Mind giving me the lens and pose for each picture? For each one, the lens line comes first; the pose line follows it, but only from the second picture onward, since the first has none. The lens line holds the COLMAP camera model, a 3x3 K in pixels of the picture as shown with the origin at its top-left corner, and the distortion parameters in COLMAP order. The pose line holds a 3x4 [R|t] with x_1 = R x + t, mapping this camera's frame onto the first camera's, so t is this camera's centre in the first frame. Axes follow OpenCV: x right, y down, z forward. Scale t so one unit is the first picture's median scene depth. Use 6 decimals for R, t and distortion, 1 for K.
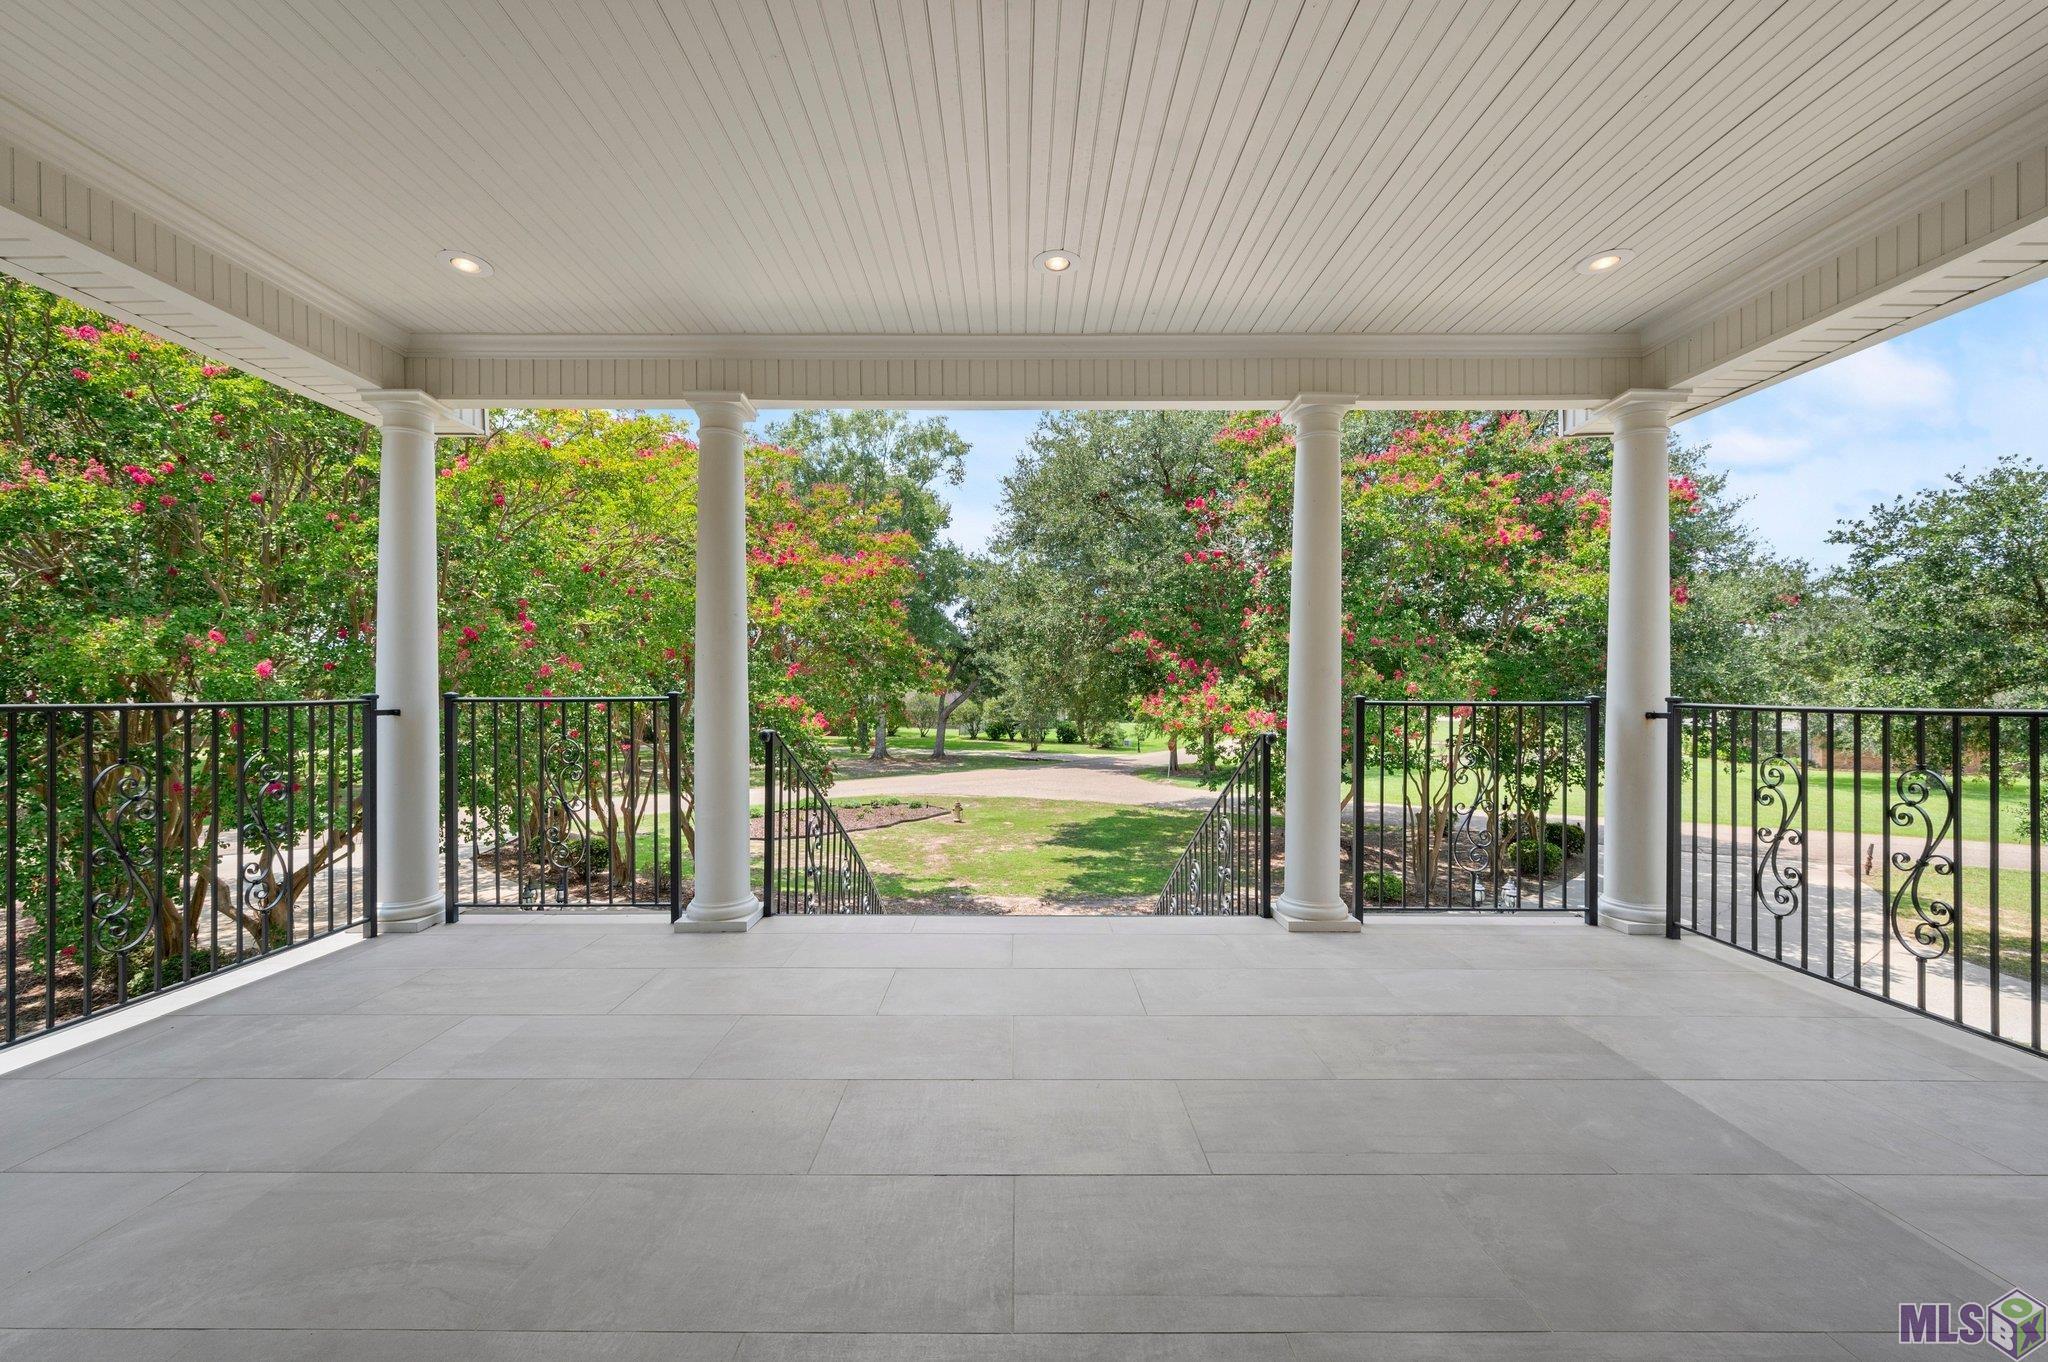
lens RADIAL K [[805.0, 0, 1015.5], [0, 805.0, 683.7], [0, 0, 1]] dist [-0.006877, 0.000909]
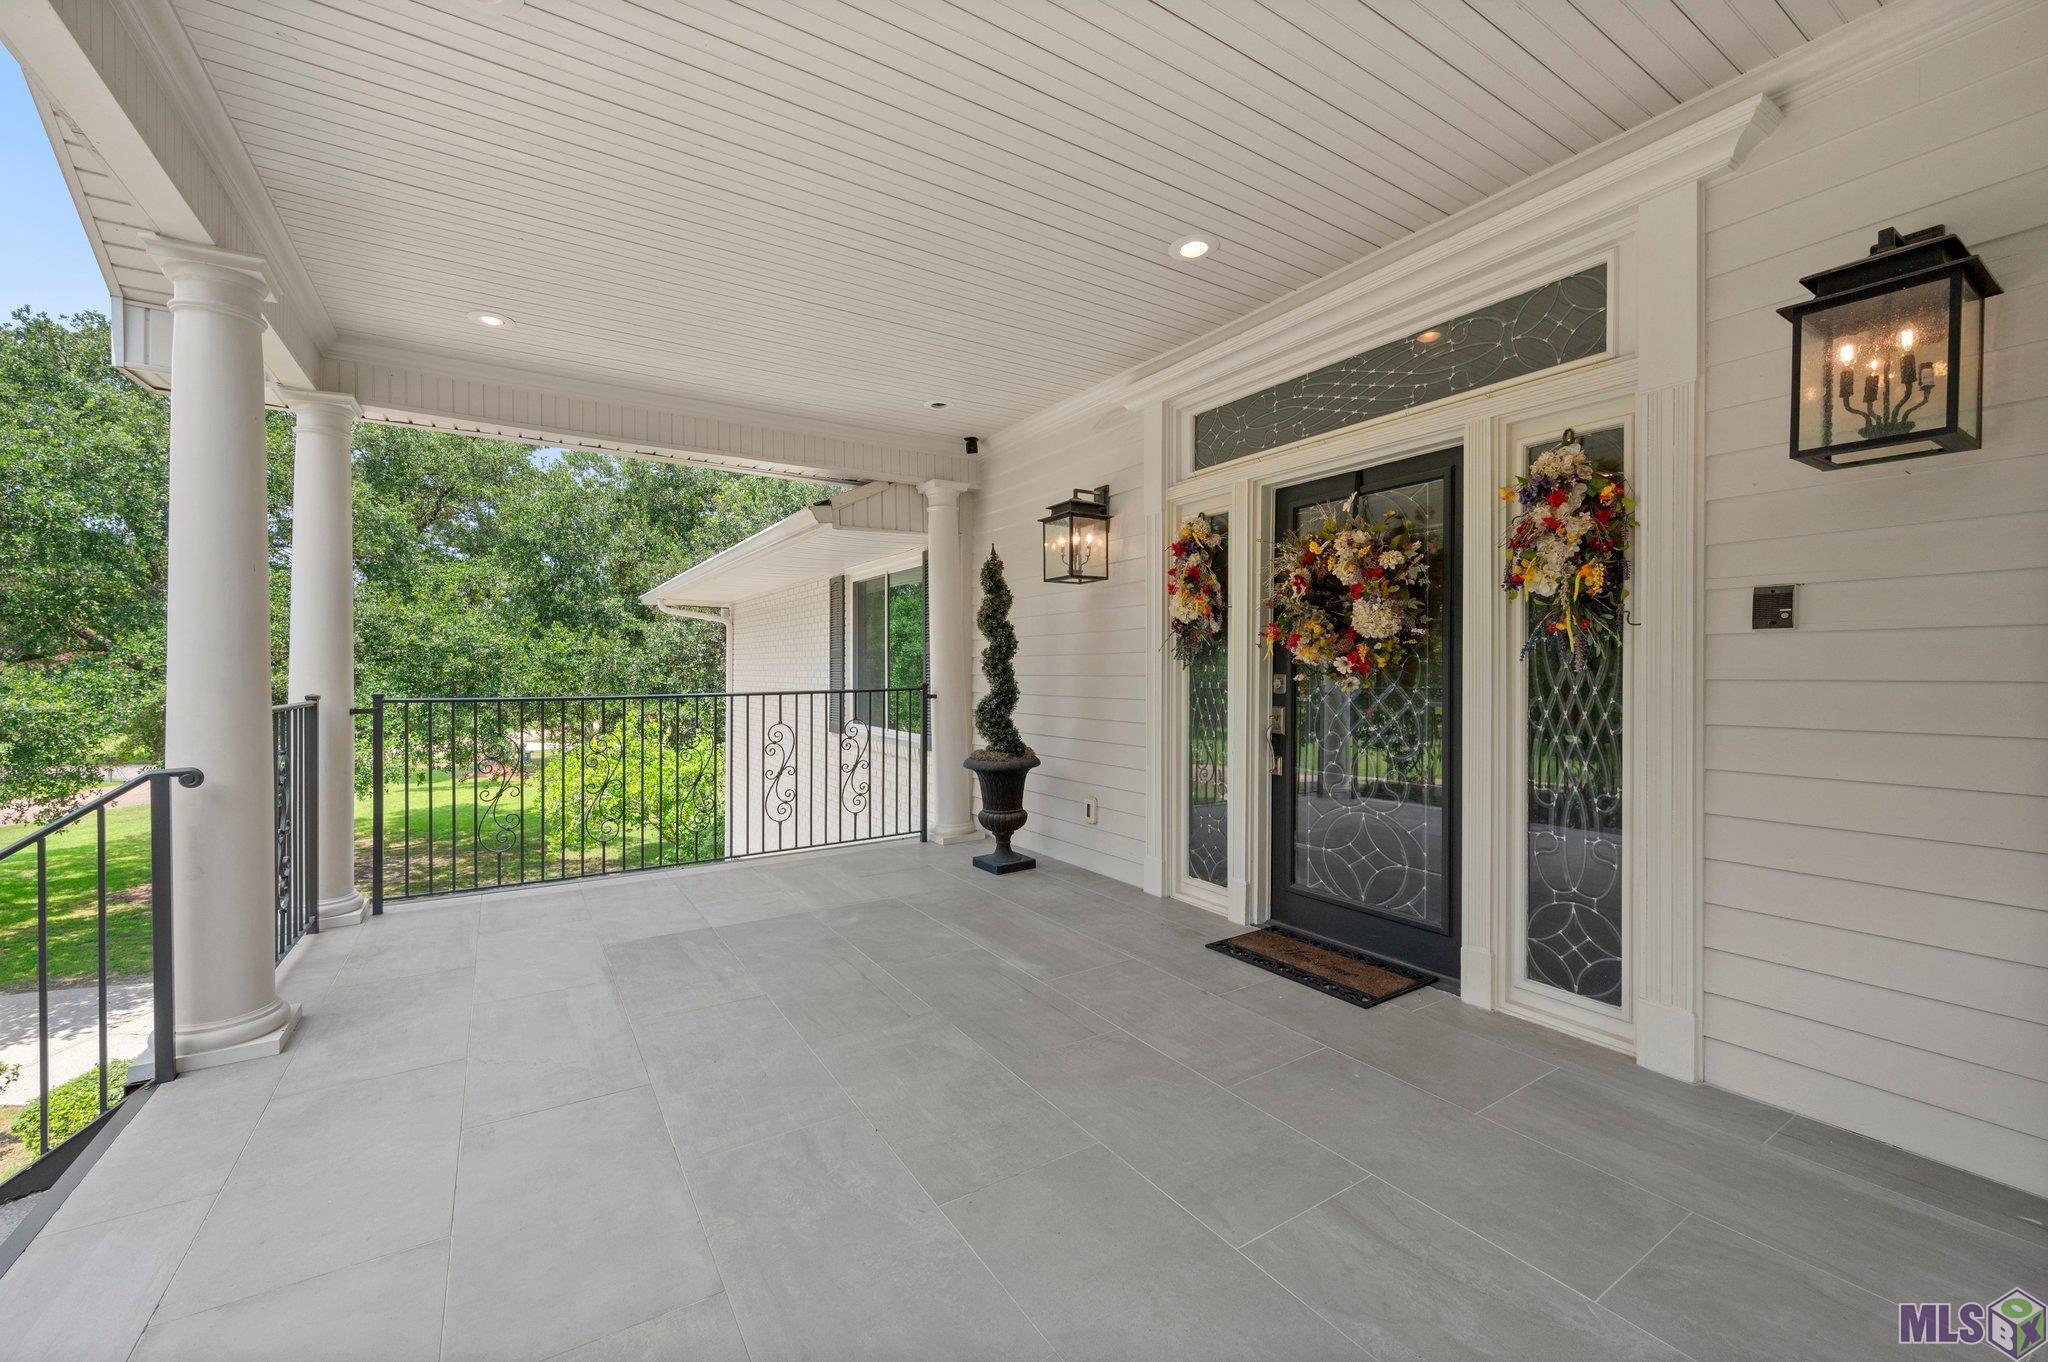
lens RADIAL K [[805.0, 0, 1017.5], [0, 805.0, 674.3], [0, 0, 1]] dist [-0.006877, 0.000909]
pose [[-0.523599, -0.009259, 0.851914, -0.832087], [-0.003400, 0.999956, 0.008779, -0.033484], [-0.851958, 0.001700, -0.523607, 1.217007]]
